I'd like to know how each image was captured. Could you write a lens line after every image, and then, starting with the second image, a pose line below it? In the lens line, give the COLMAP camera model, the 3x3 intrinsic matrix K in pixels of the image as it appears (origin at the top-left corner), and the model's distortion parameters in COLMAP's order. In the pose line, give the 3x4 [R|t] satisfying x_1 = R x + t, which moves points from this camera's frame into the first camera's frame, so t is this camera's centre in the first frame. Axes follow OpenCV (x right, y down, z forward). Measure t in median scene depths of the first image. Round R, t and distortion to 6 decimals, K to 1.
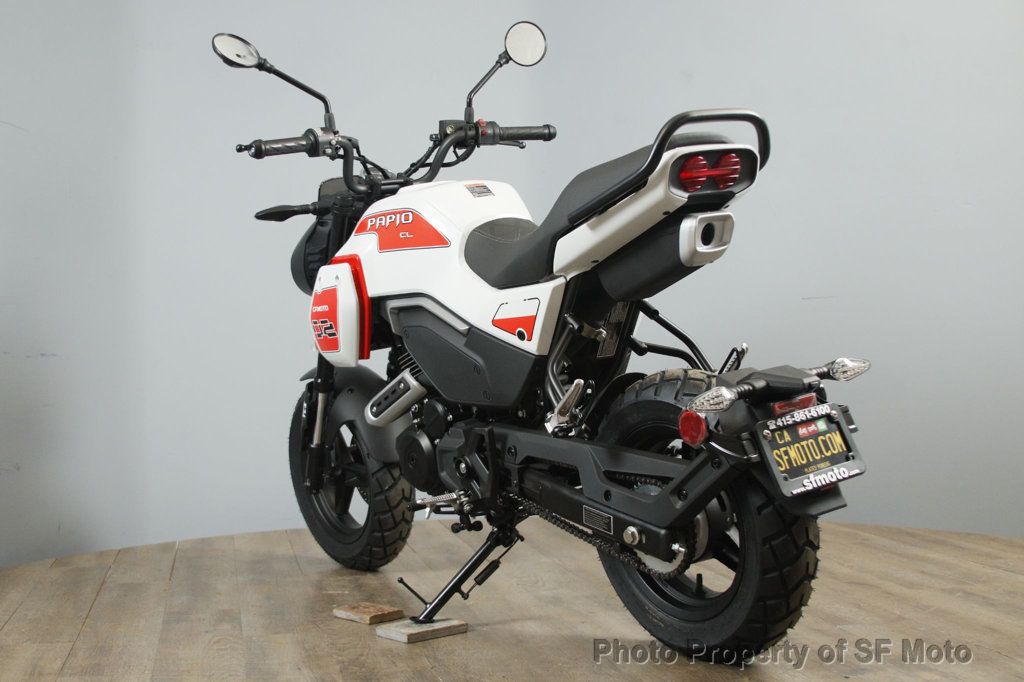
lens RADIAL K [[1319.1, 0, 512.0], [0, 1319.1, 341.0], [0, 0, 1]] dist [-0.008630, -0.003539]
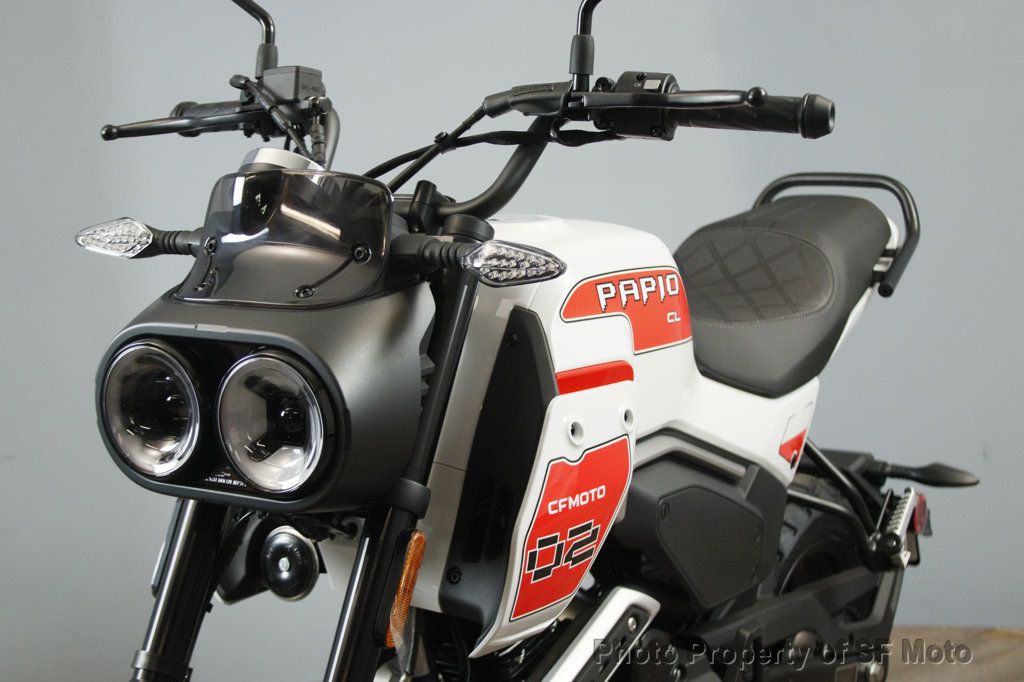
lens RADIAL K [[1781.4, 0, 512.0], [0, 1781.4, 341.0], [0, 0, 1]] dist [0.035027, 0.041467]
pose [[-0.371094, -0.000150, 0.928595, -0.707016], [0.103295, 0.993787, 0.041441, -0.106889], [-0.922832, 0.111298, -0.368773, 1.319347]]
